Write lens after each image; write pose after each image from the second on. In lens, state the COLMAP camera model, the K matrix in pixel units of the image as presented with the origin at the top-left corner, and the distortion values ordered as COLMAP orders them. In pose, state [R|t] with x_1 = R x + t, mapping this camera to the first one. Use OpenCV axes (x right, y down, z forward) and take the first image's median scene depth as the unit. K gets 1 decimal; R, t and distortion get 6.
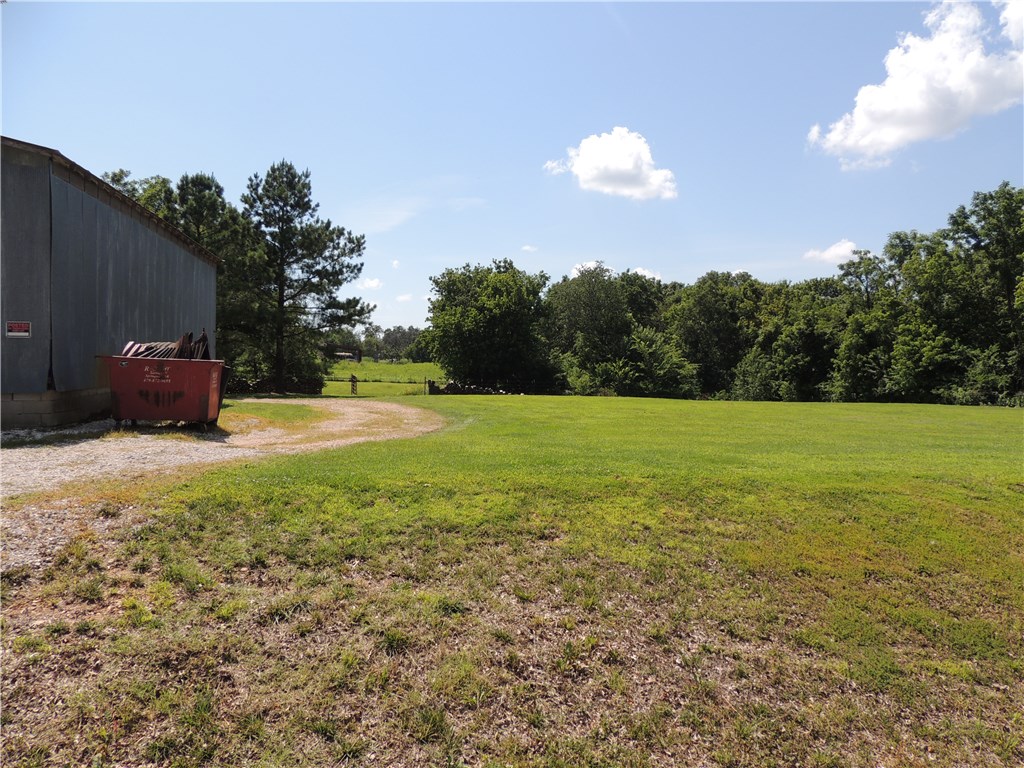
lens RADIAL K [[723.7, 0, 511.3], [0, 723.7, 388.4], [0, 0, 1]] dist [-0.021789, 0.002129]
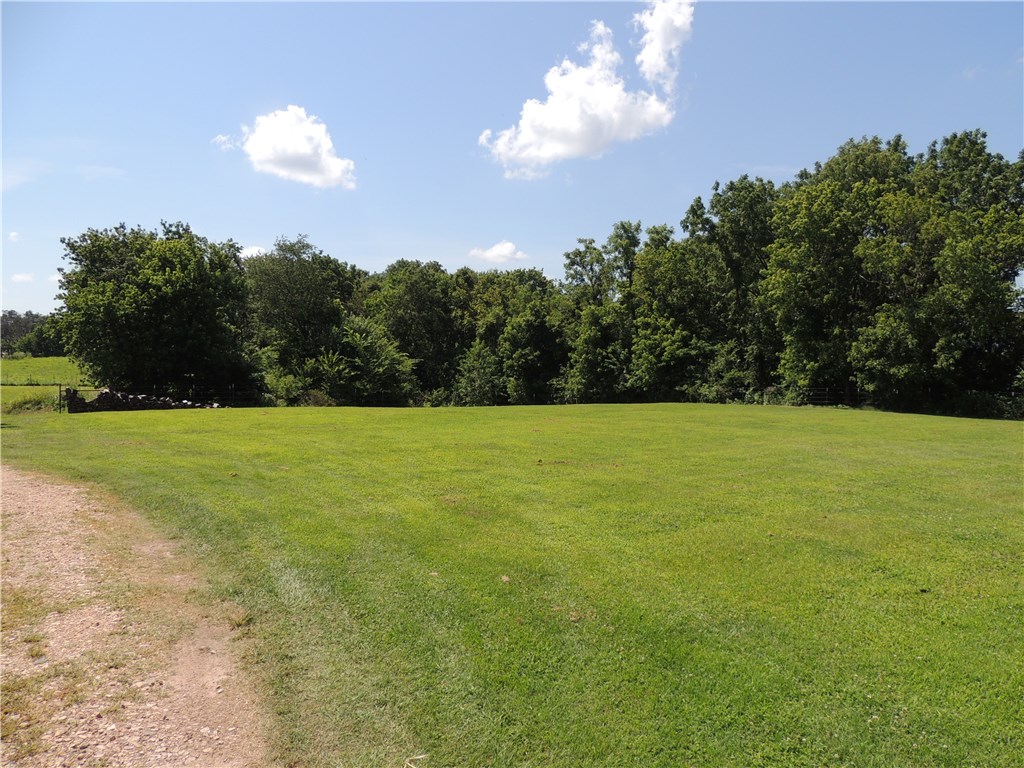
lens RADIAL K [[722.3, 0, 512.2], [0, 722.3, 371.3], [0, 0, 1]] dist [-0.123184, 0.147761]
pose [[0.896748, -0.012324, 0.442370, -0.023700], [0.017983, 0.999801, -0.008599, -0.010911], [-0.442176, 0.015666, 0.896791, 0.194394]]
